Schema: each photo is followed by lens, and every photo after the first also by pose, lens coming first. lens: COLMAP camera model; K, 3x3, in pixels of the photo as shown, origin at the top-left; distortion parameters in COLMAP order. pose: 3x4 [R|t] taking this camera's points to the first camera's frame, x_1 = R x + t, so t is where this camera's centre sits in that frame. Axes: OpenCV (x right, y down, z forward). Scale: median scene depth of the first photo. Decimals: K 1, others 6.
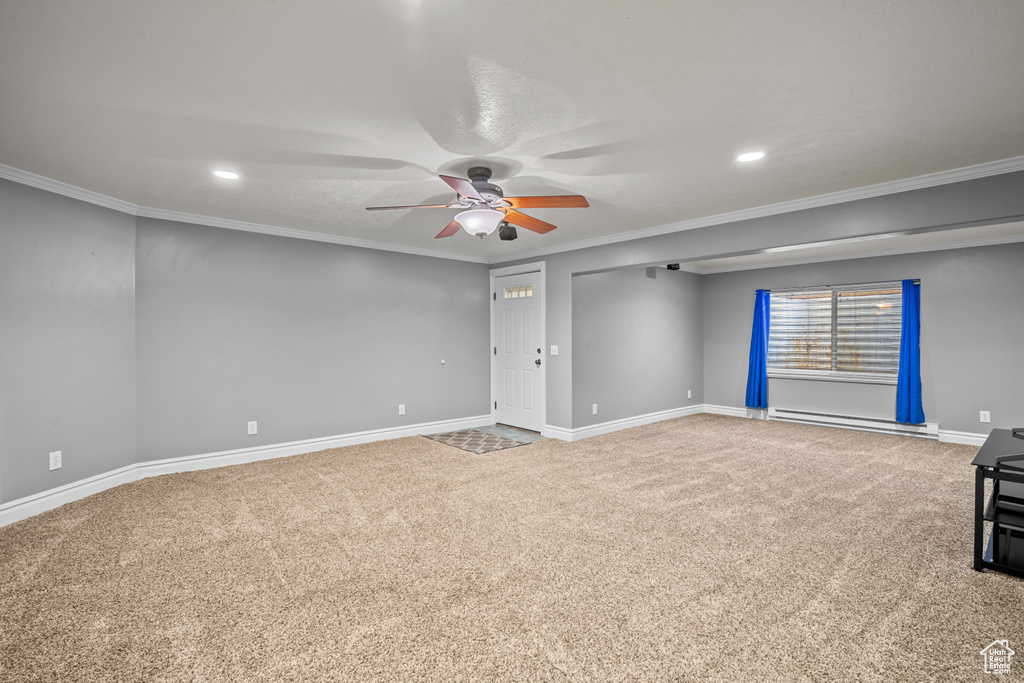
lens RADIAL K [[469.6, 0, 516.5], [0, 469.6, 340.3], [0, 0, 1]] dist [0.002329, 0.003890]
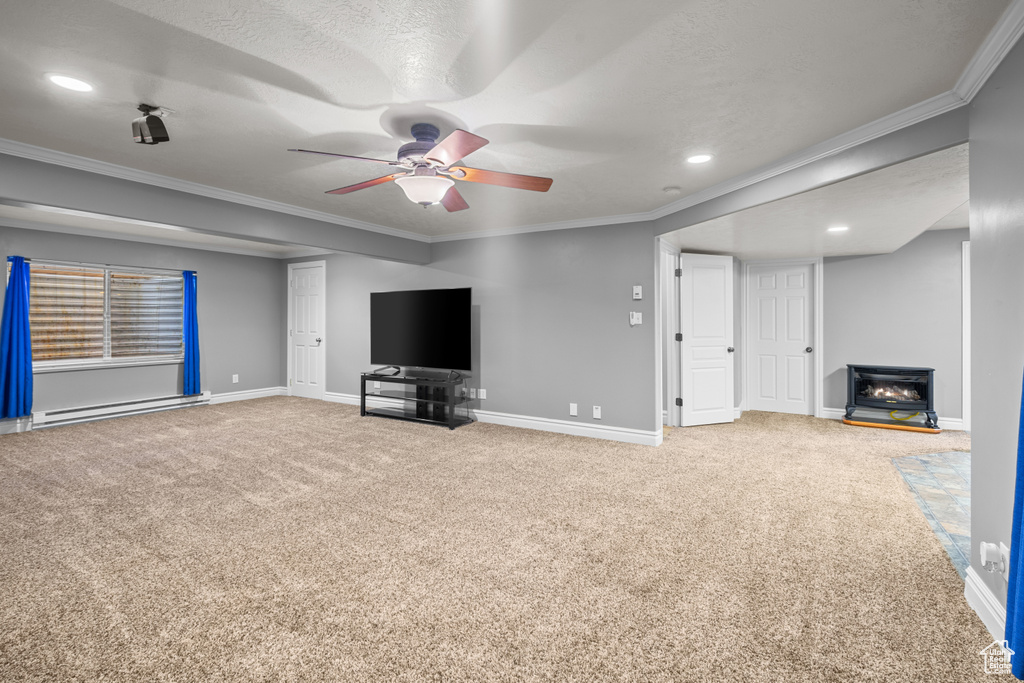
lens RADIAL K [[469.6, 0, 504.5], [0, 469.6, 318.4], [0, 0, 1]] dist [0.002329, 0.003890]
pose [[-0.303868, 0.006245, 0.952694, -0.469221], [0.003105, 0.999980, -0.005564, -0.003346], [-0.952709, 0.001268, -0.303881, 0.571790]]
